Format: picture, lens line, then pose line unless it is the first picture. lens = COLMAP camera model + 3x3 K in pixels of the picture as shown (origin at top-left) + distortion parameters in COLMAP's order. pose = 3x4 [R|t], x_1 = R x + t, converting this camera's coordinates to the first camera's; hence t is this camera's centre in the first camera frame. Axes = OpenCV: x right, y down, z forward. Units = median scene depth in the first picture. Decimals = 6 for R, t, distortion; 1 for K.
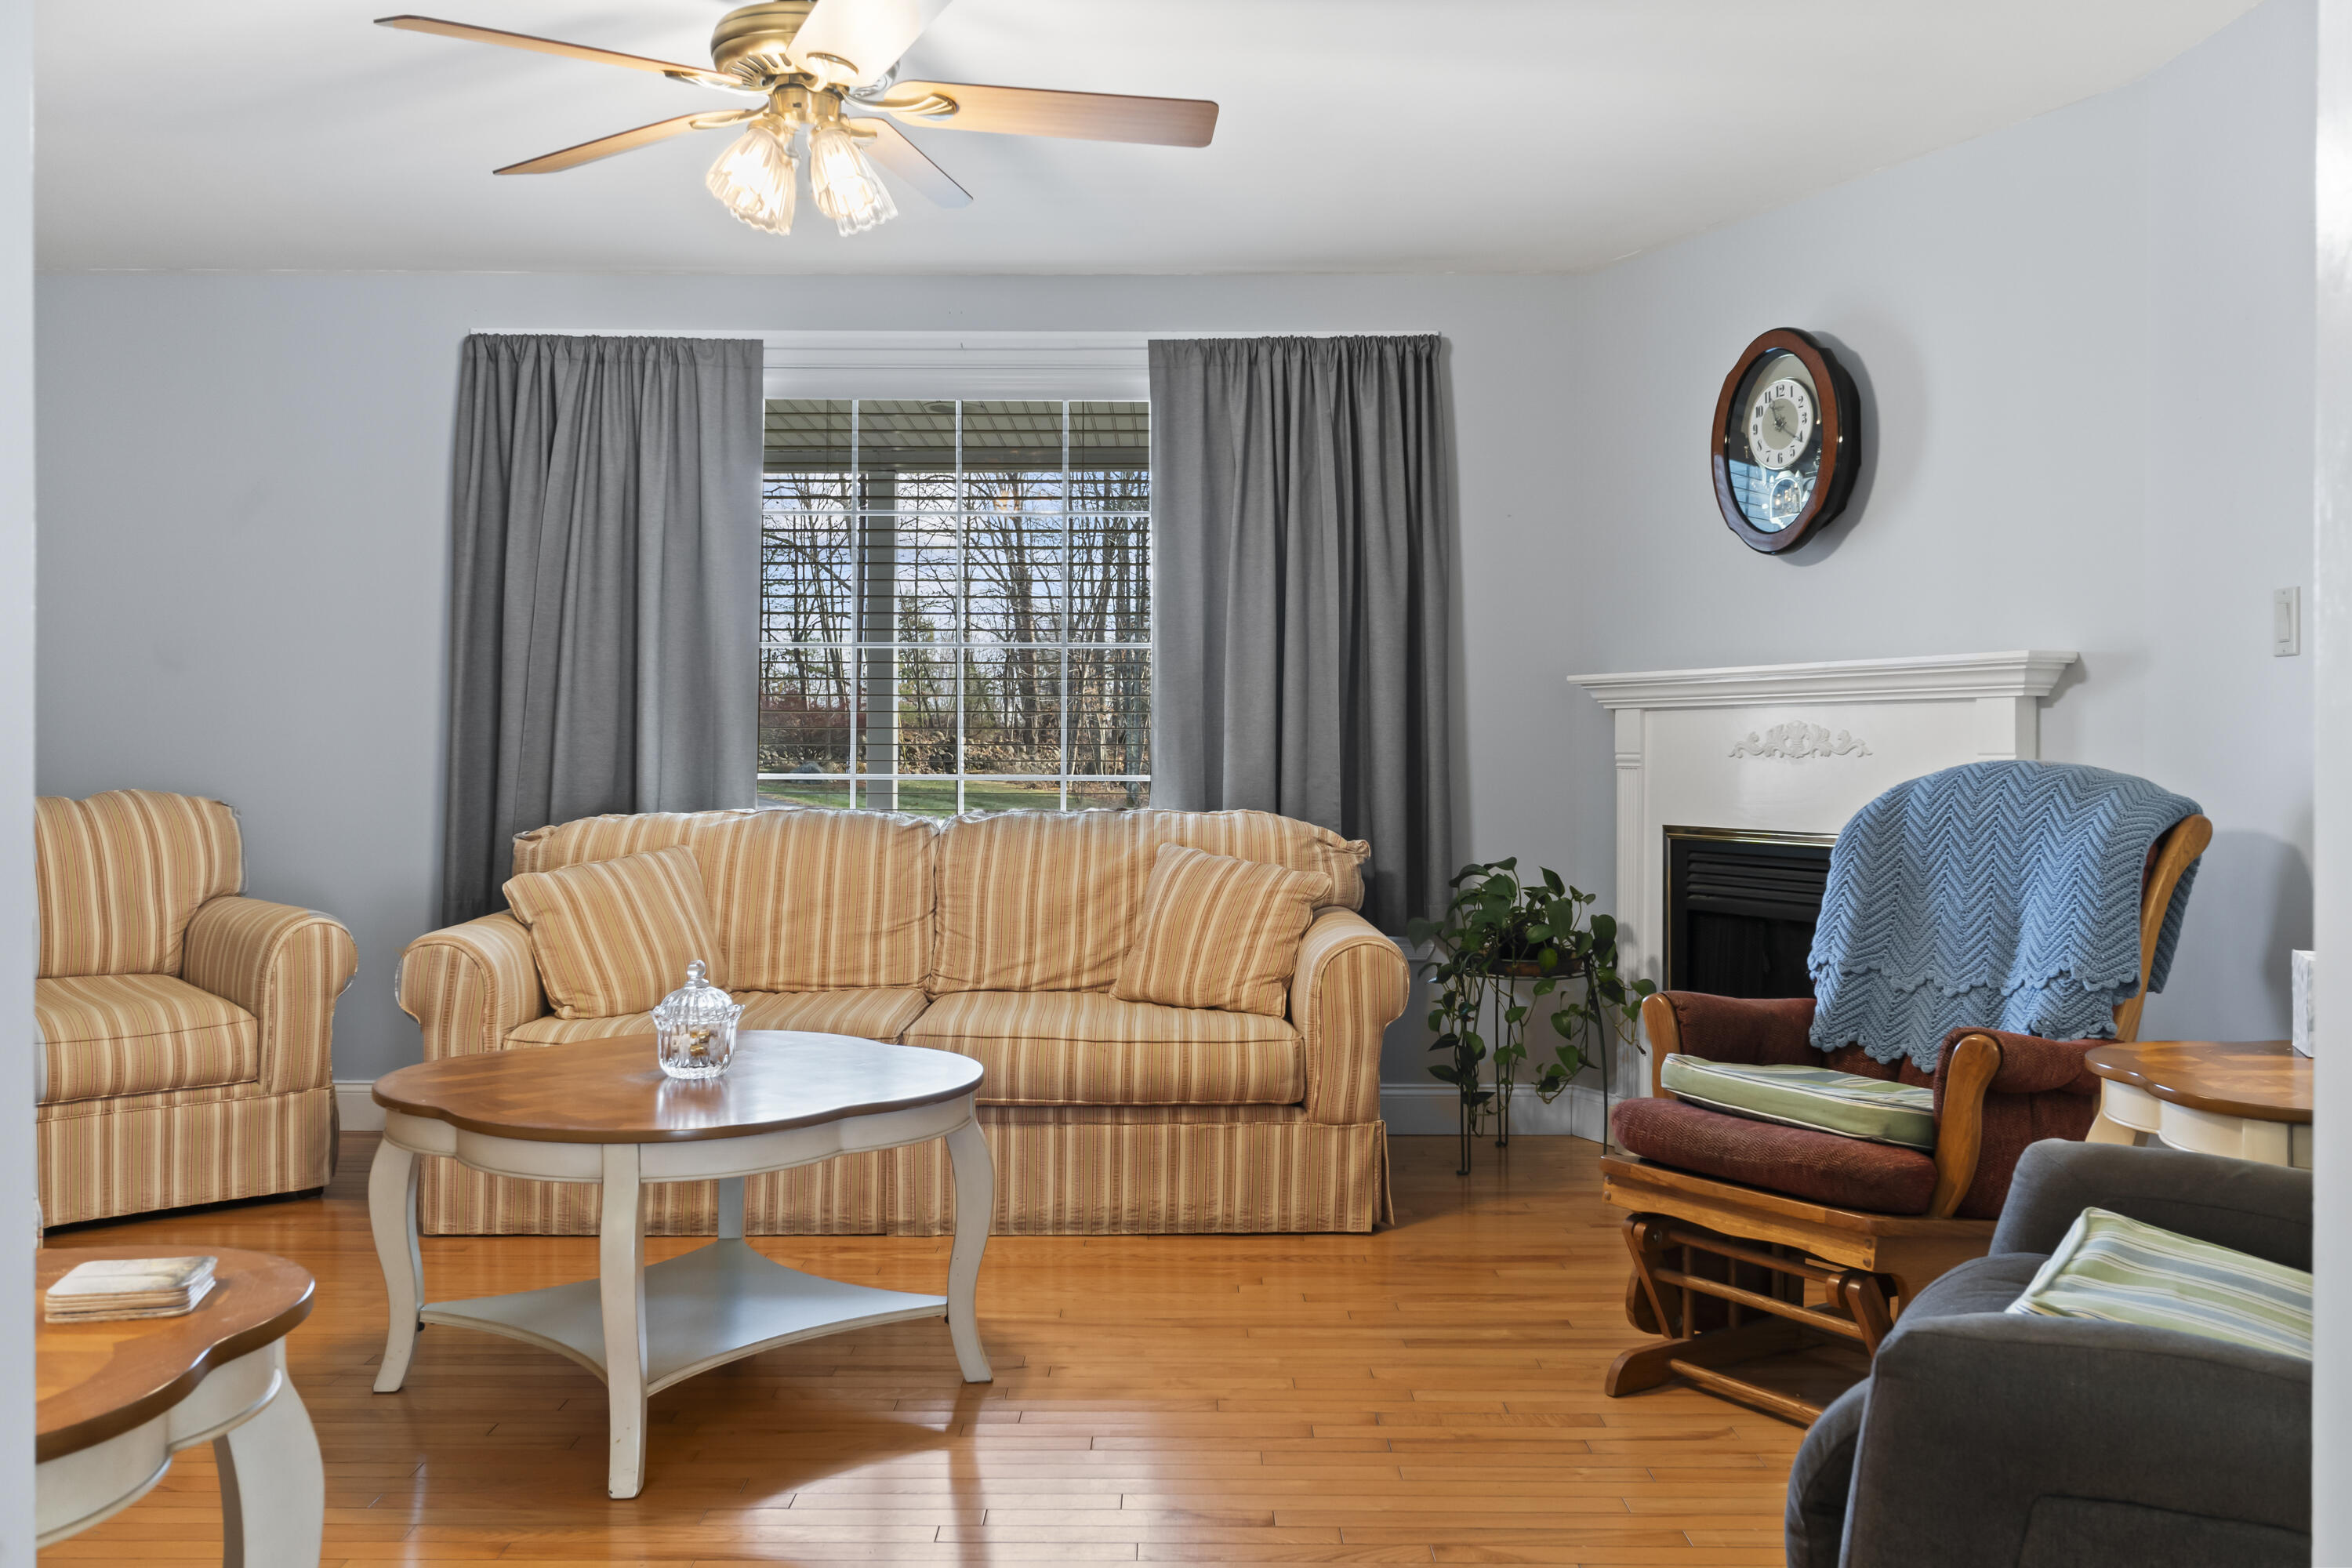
lens RADIAL K [[2037.9, 0, 1176.2], [0, 2037.9, 722.4], [0, 0, 1]] dist [0.044330, 0.001748]
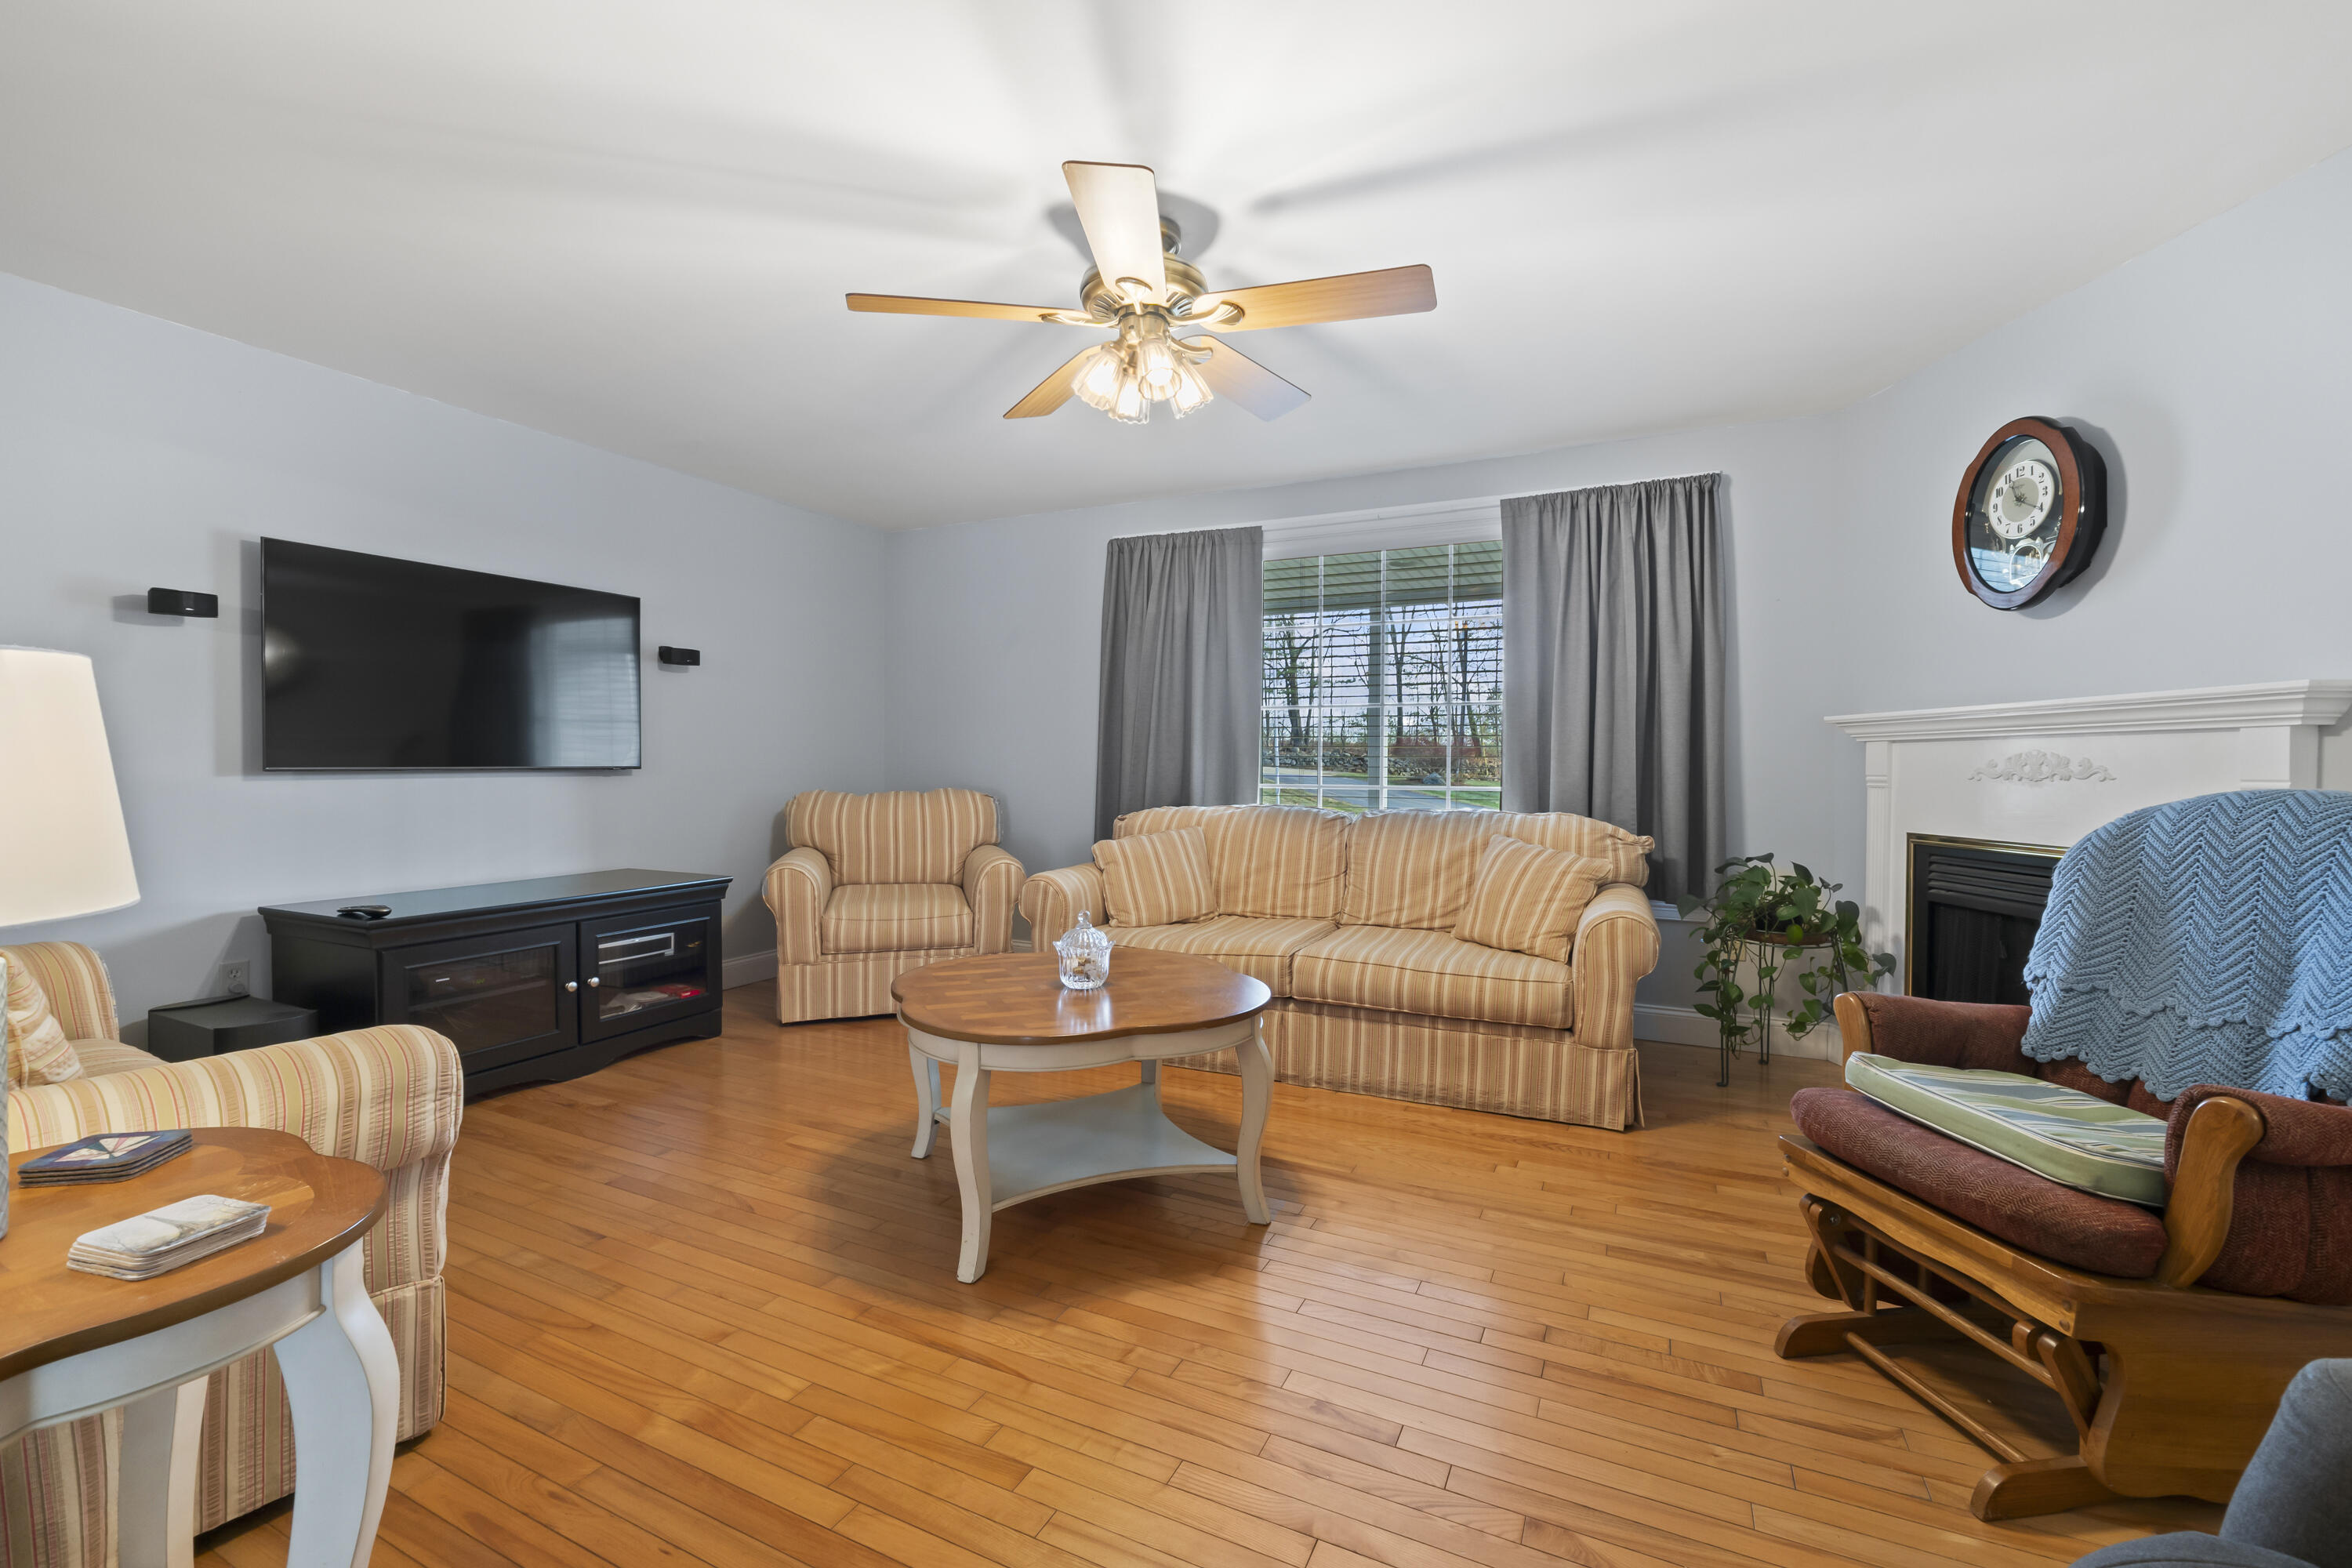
lens RADIAL K [[987.2, 0, 1182.8], [0, 987.2, 768.3], [0, 0, 1]] dist [-0.000076, 0.000462]
pose [[0.899279, 0.004496, -0.437352, 0.111283], [0.002387, 0.999882, 0.015187, -0.000088], [0.437369, -0.014701, 0.899162, 0.275495]]
